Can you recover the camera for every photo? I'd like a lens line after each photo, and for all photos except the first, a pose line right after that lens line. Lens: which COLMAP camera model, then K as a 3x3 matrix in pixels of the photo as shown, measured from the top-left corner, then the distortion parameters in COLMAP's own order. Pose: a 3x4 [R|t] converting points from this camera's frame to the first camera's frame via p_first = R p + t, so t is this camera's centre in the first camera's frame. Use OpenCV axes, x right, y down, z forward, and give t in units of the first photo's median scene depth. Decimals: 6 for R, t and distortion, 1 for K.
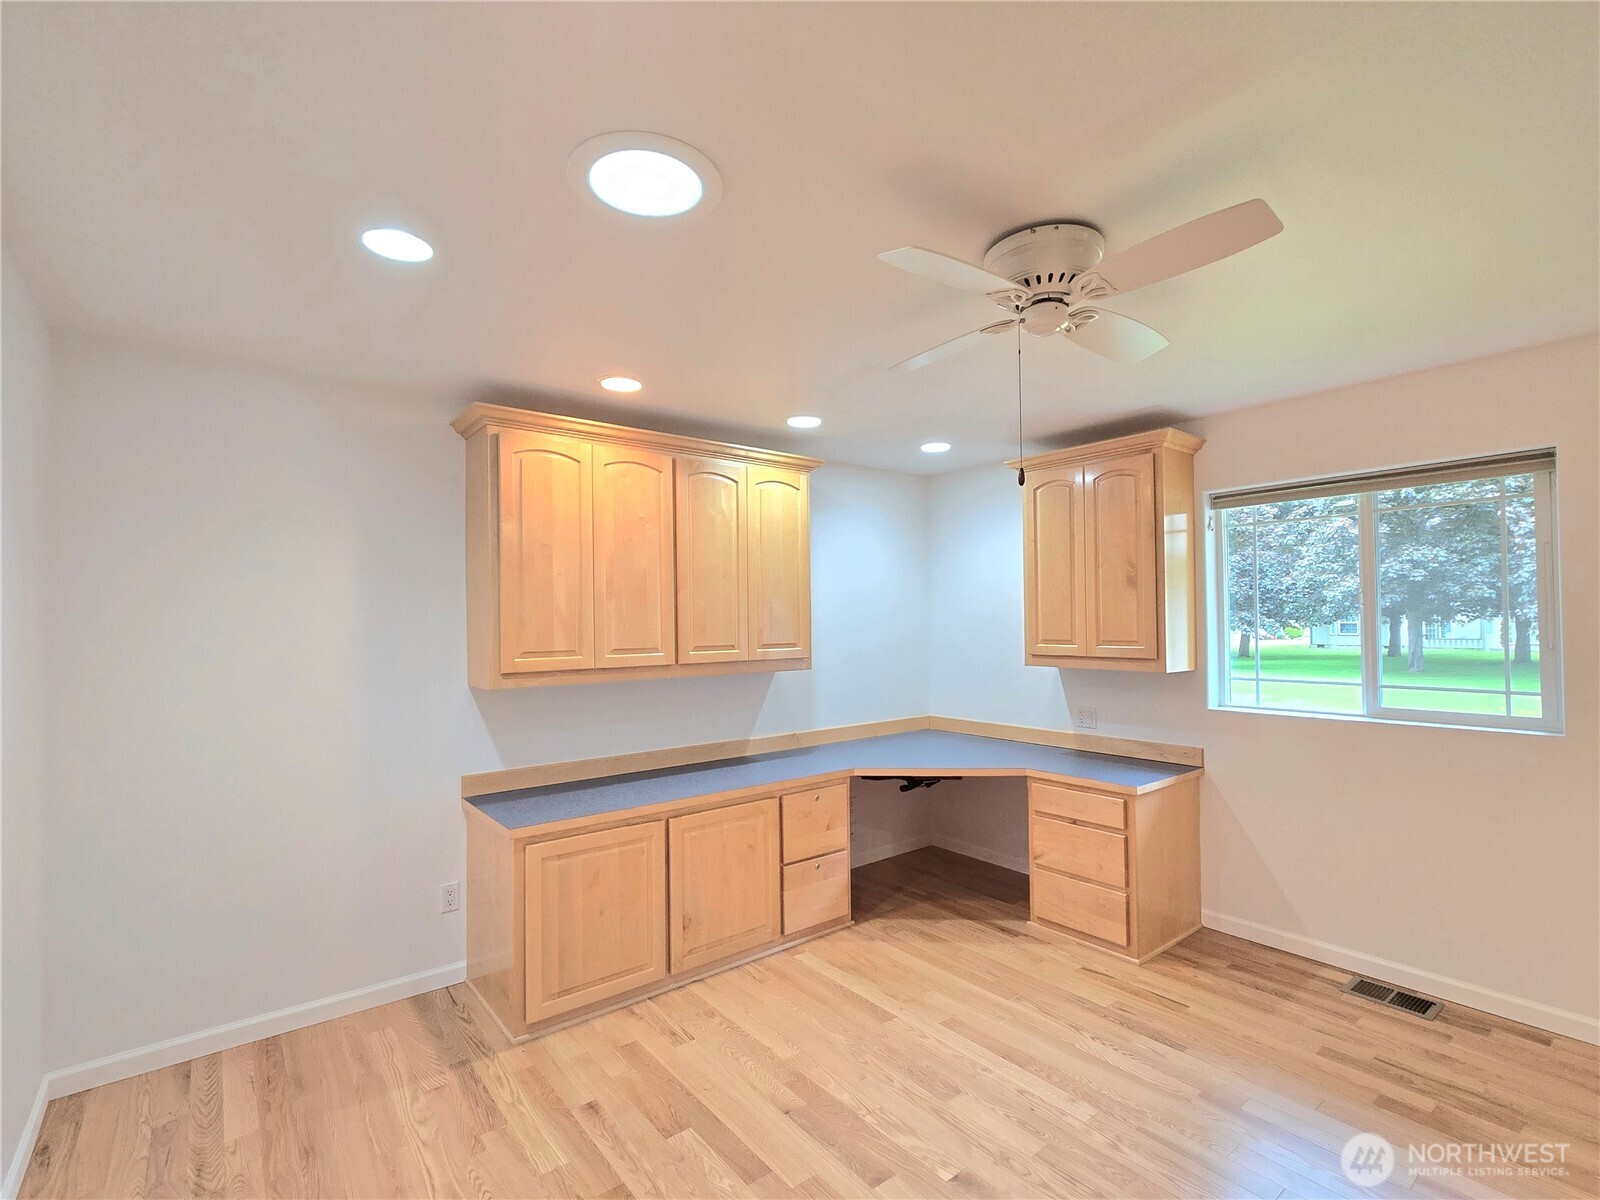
lens RADIAL K [[745.6, 0, 806.2], [0, 745.6, 605.1], [0, 0, 1]] dist [0.003433, 0.001071]
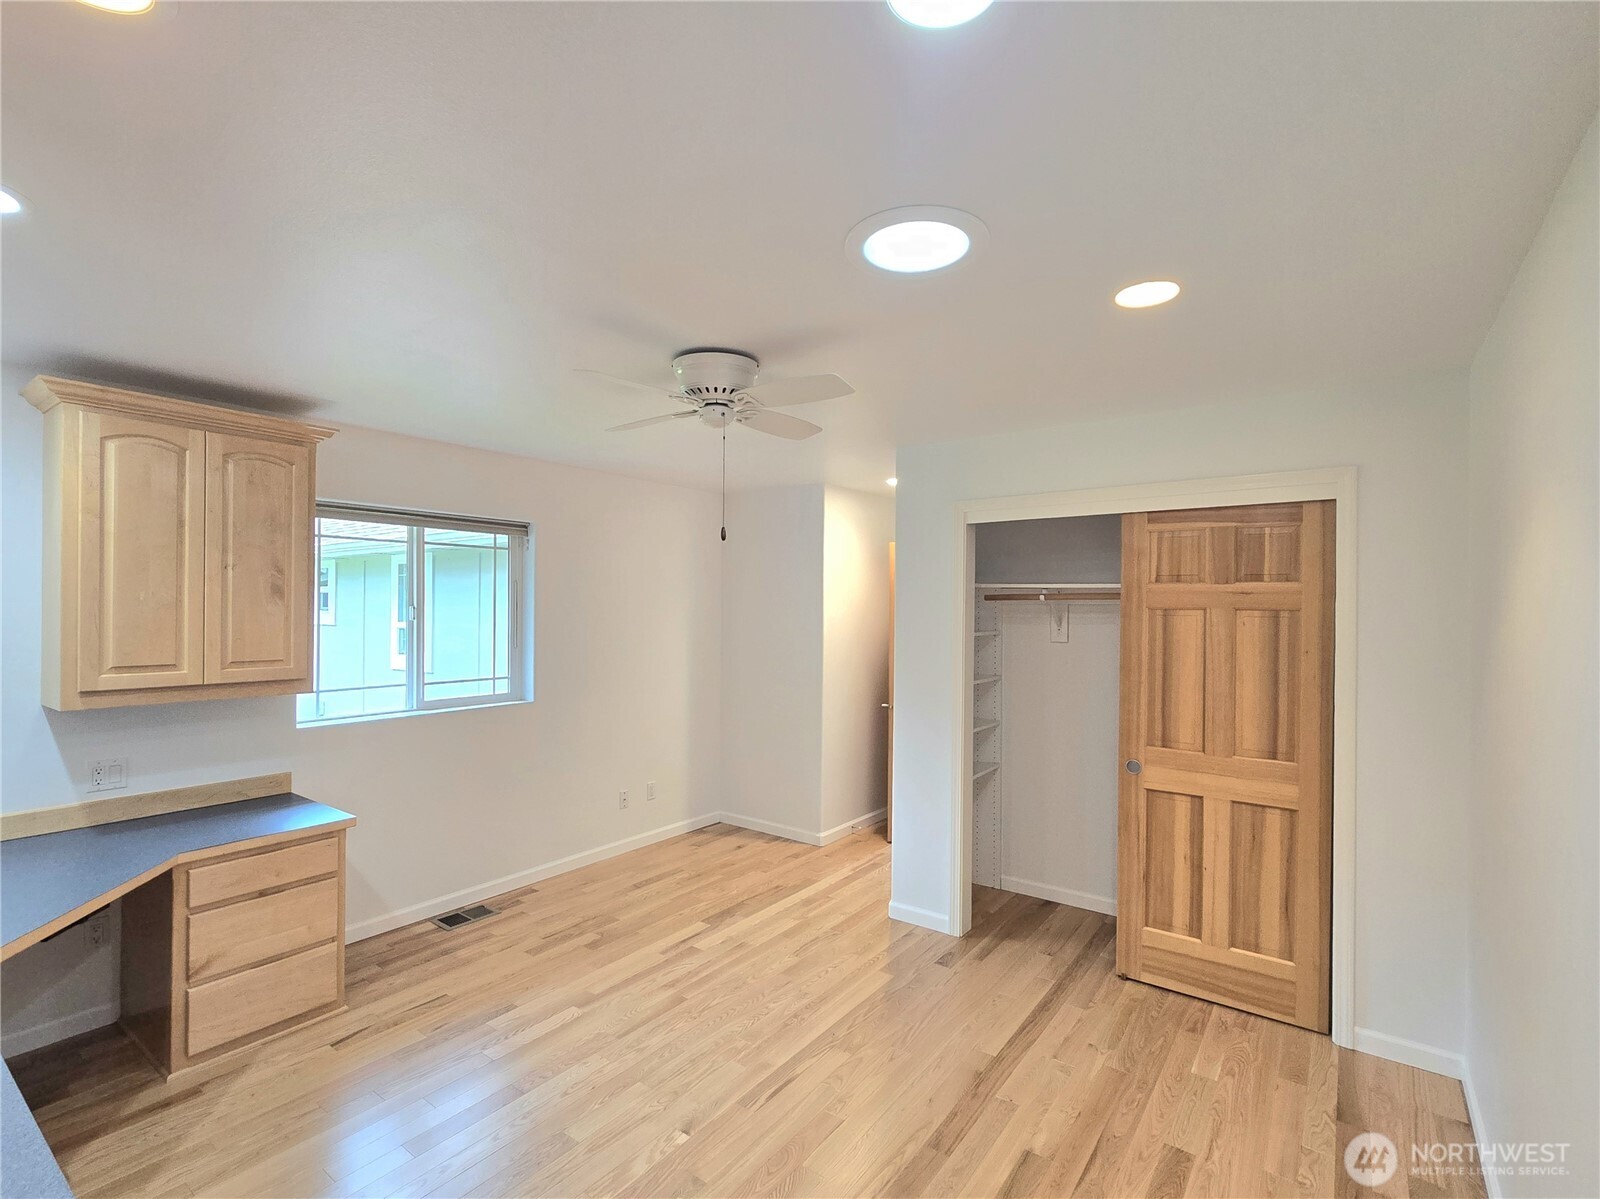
lens RADIAL K [[757.0, 0, 800.0], [0, 757.0, 599.5], [0, 0, 1]] dist [0.000886, 0.000011]
pose [[-0.256797, 0.017680, 0.966304, -0.634761], [-0.026520, 0.999327, -0.025332, -0.017196], [-0.966101, -0.032132, -0.256156, 0.744240]]
